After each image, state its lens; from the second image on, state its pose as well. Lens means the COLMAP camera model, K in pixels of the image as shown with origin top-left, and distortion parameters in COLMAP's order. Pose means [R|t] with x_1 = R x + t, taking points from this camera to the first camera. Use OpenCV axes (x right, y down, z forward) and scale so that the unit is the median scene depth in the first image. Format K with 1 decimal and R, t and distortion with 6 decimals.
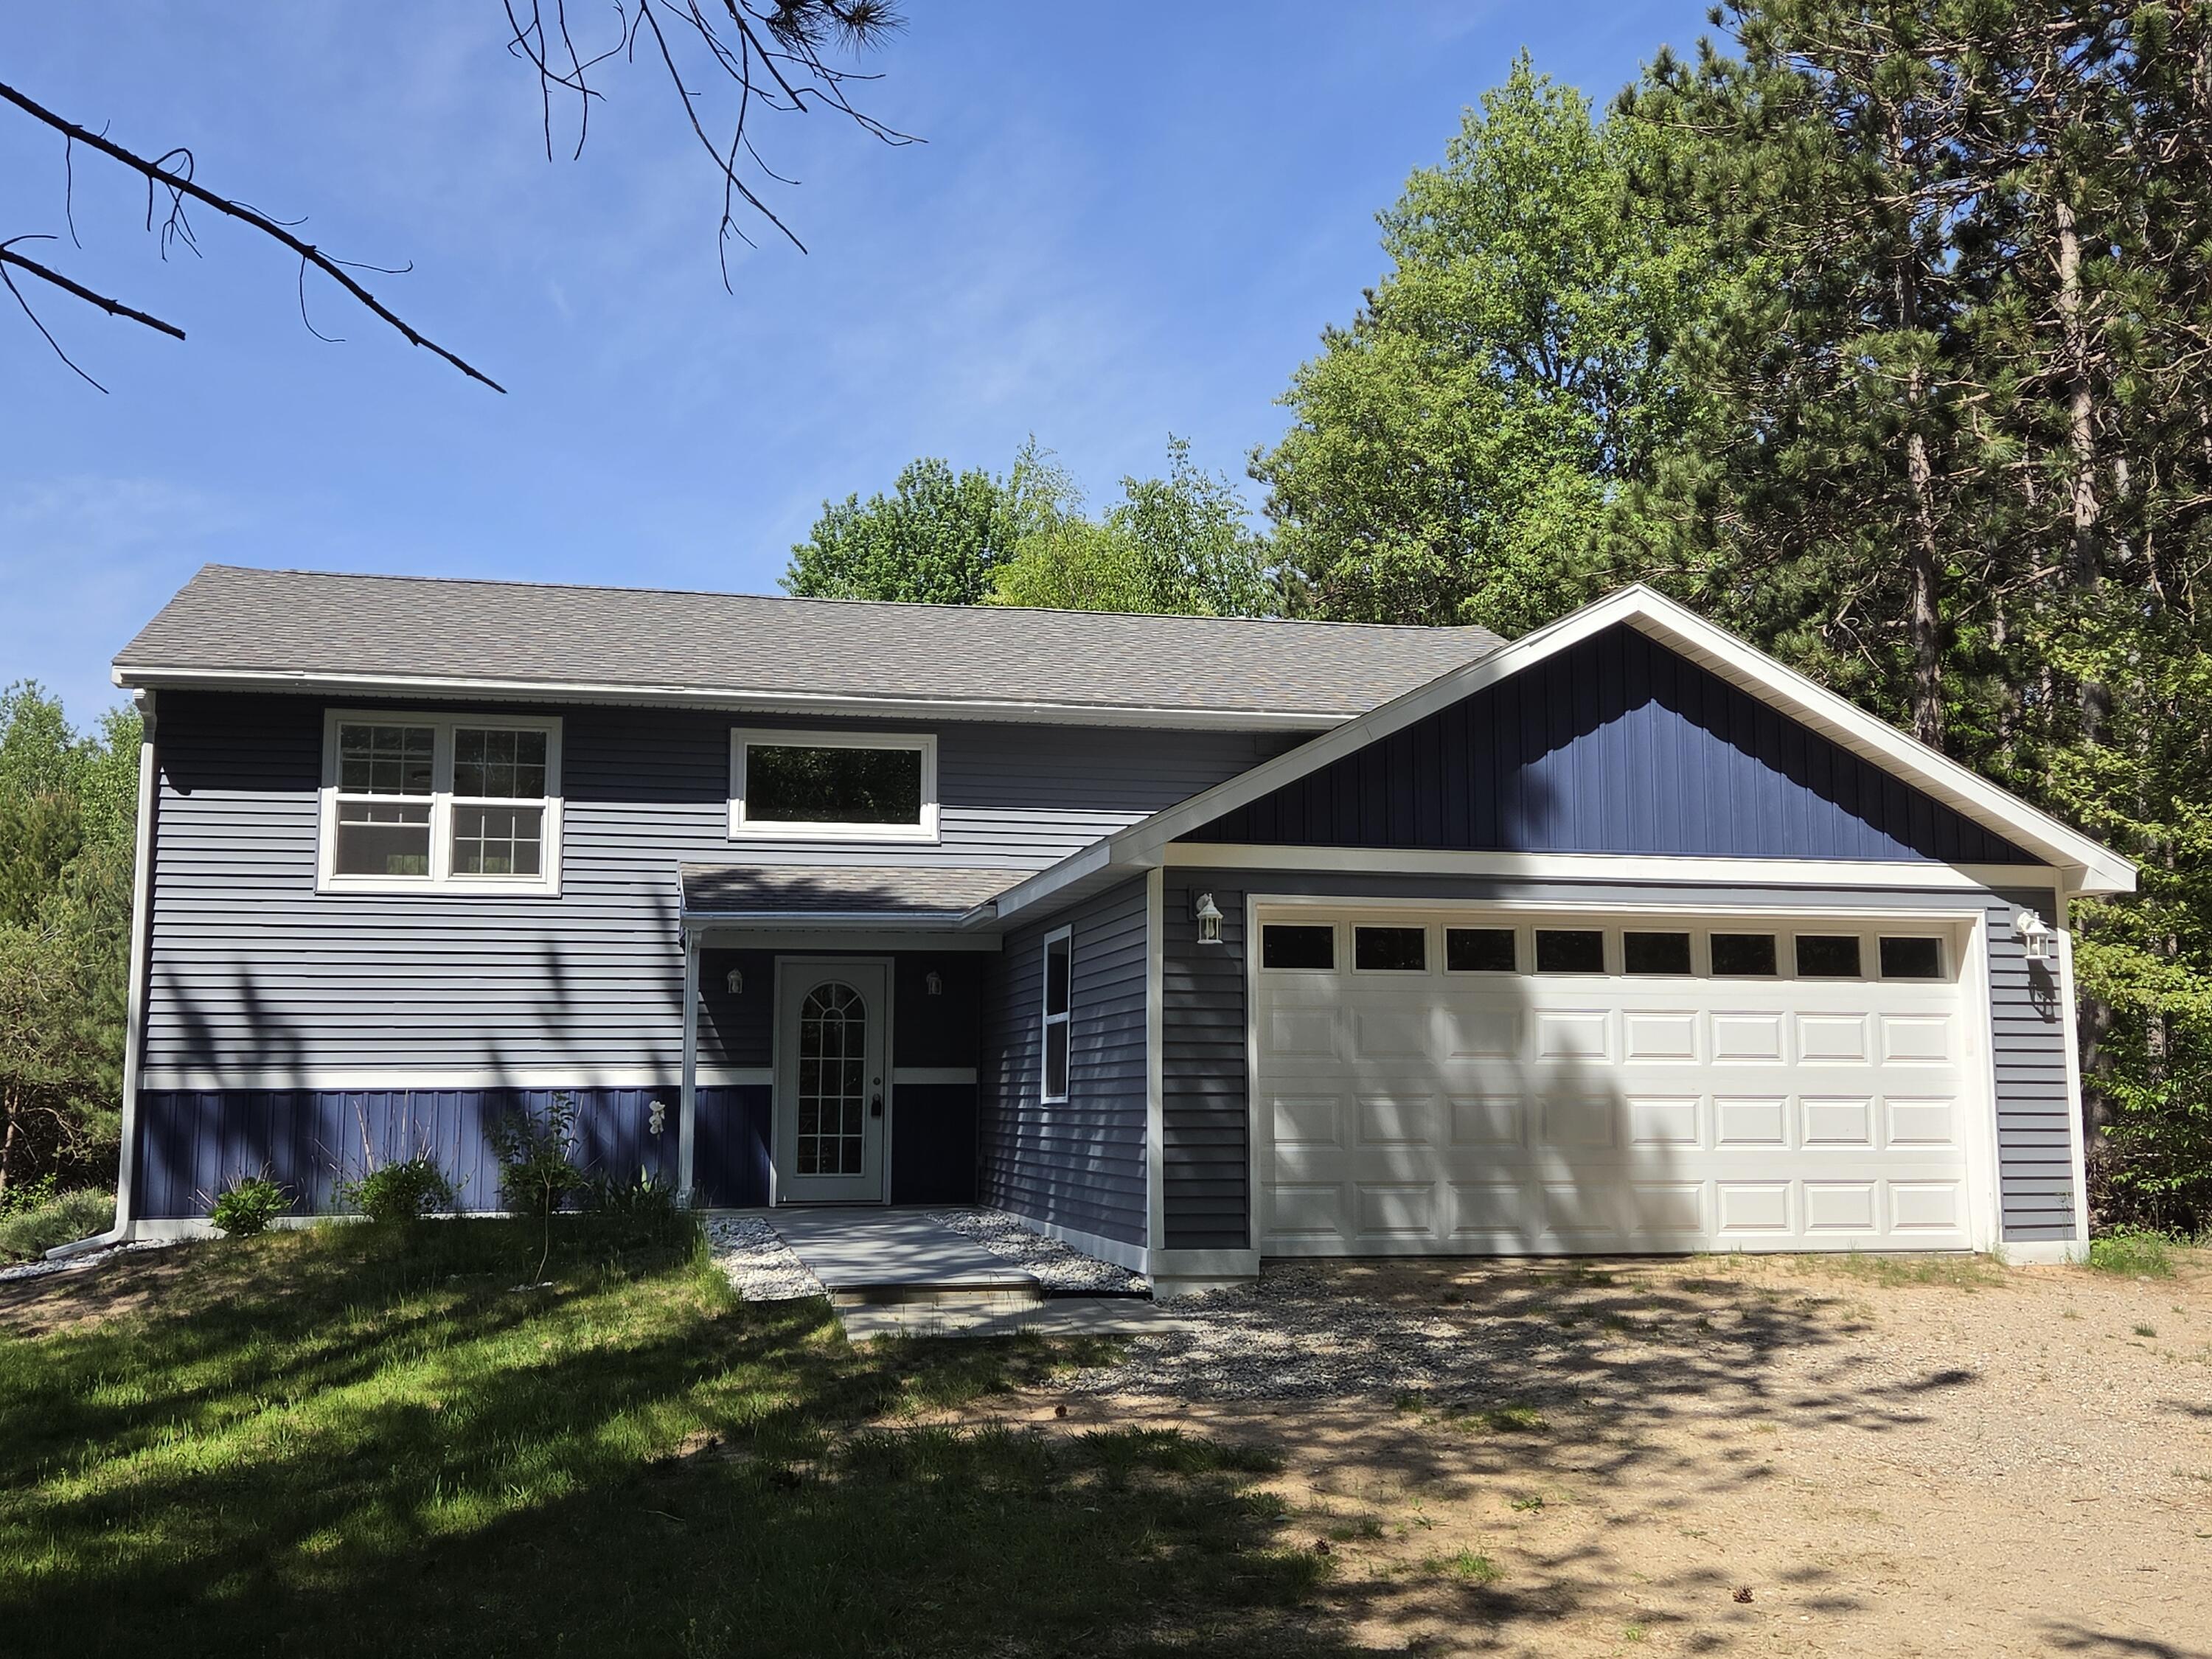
lens RADIAL K [[2225.1, 0, 1098.3], [0, 2225.1, 797.6], [0, 0, 1]] dist [0.066447, 0.000231]
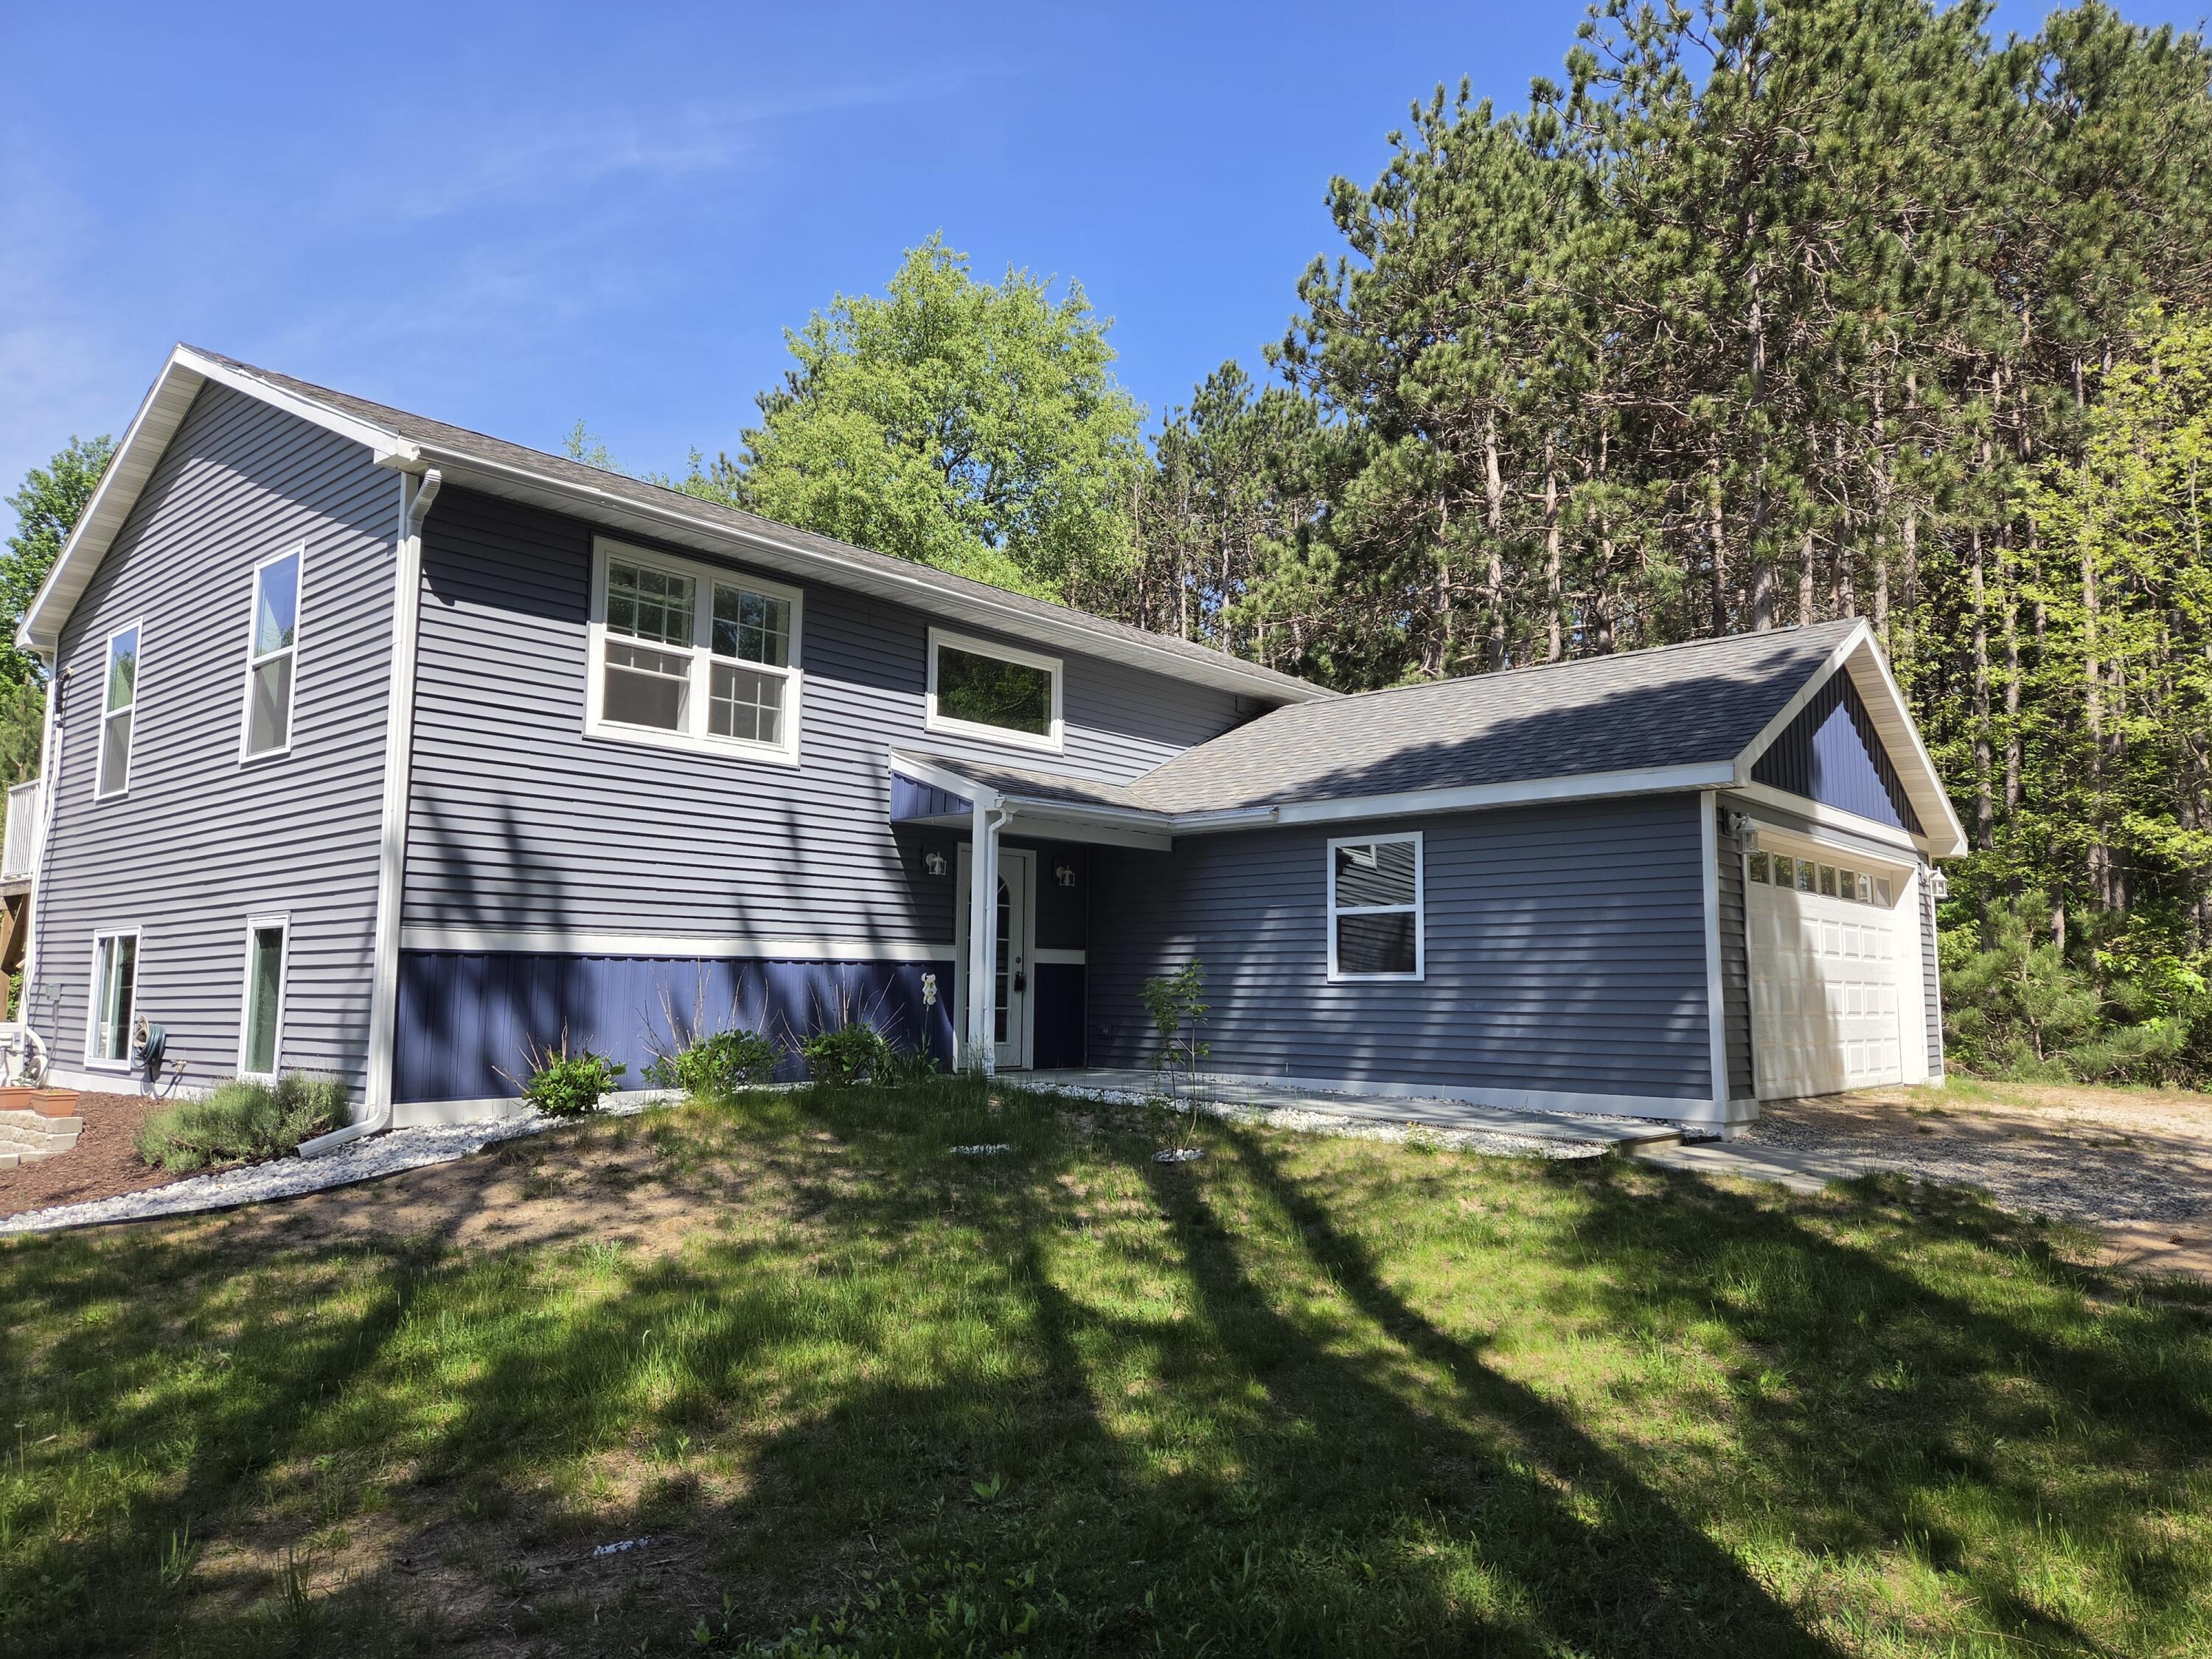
lens RADIAL K [[1486.0, 0, 1138.8], [0, 1486.0, 827.8], [0, 0, 1]] dist [0.045758, -0.002010]
pose [[0.804846, 0.074193, 0.588828, -0.535327], [-0.087656, 0.996135, -0.005701, 0.064449], [-0.586975, -0.047026, 0.808238, 0.389975]]
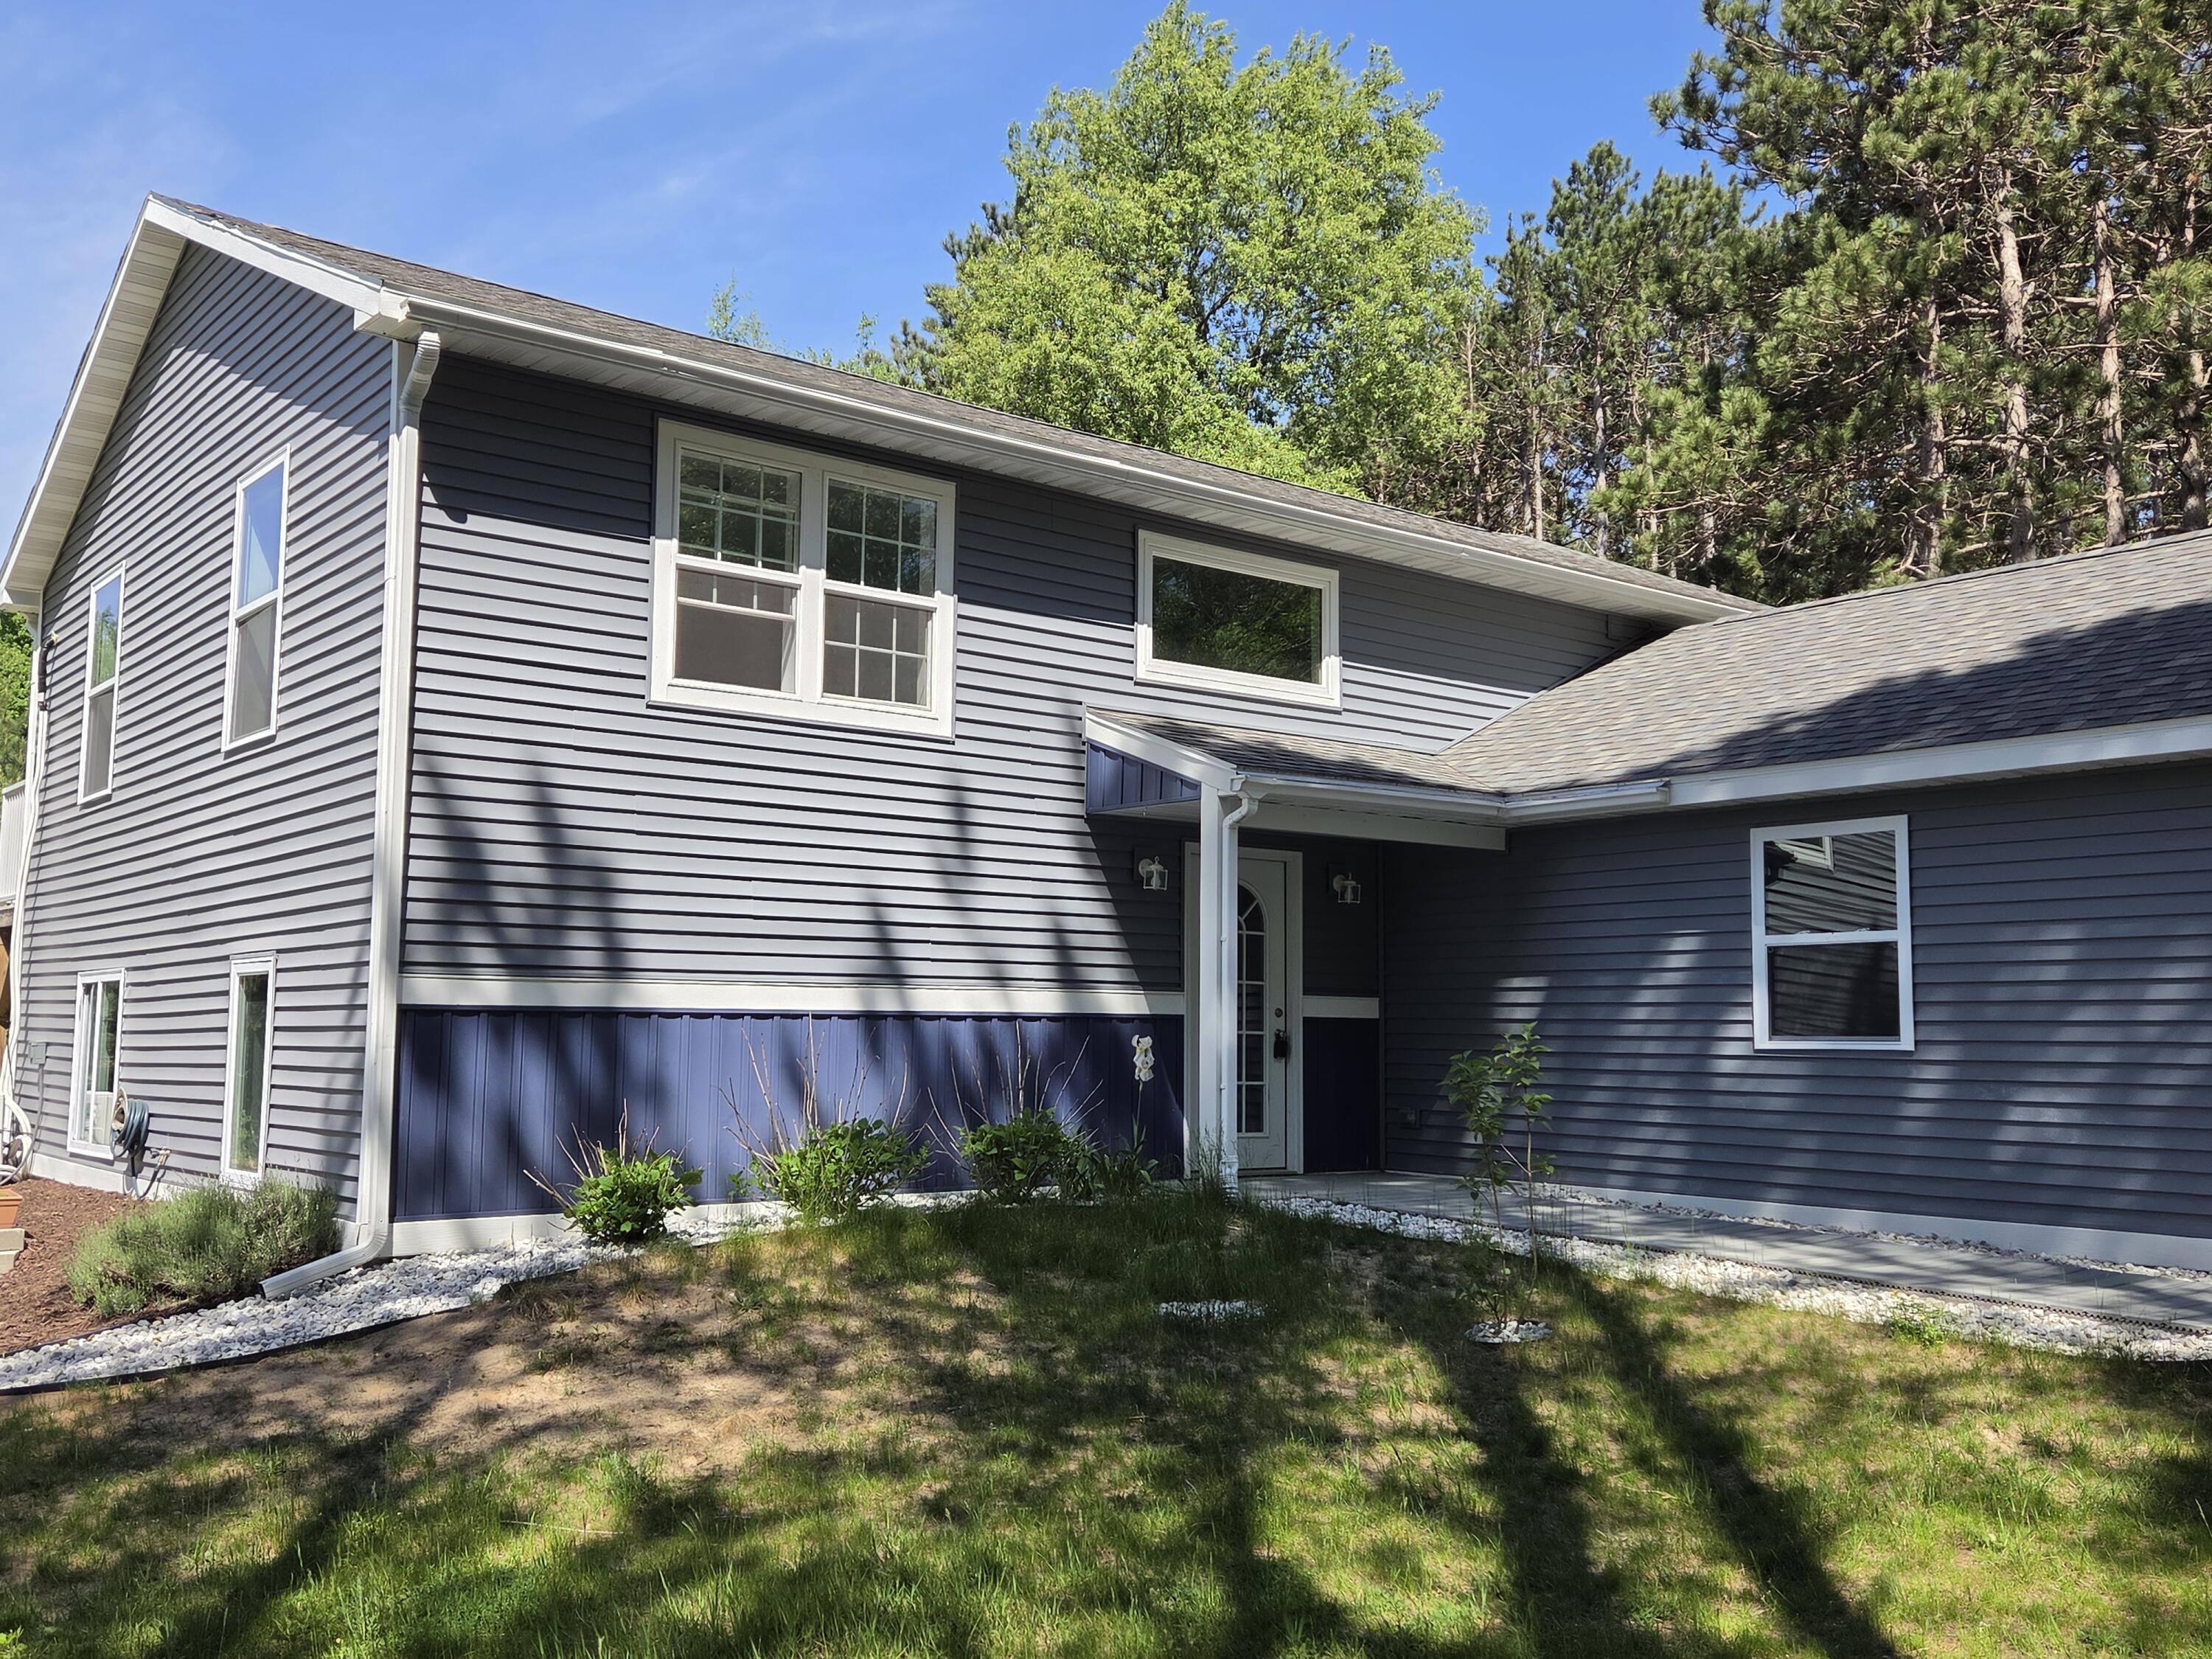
lens RADIAL K [[2010.0, 0, 1106.0], [0, 2010.0, 829.5], [0, 0, 1]] dist [0.068652, -0.015038]
pose [[0.901391, 0.055492, 0.429436, -0.489547], [-0.069509, 0.997436, 0.017011, 0.061131], [-0.427391, -0.045183, 0.902937, 0.433662]]
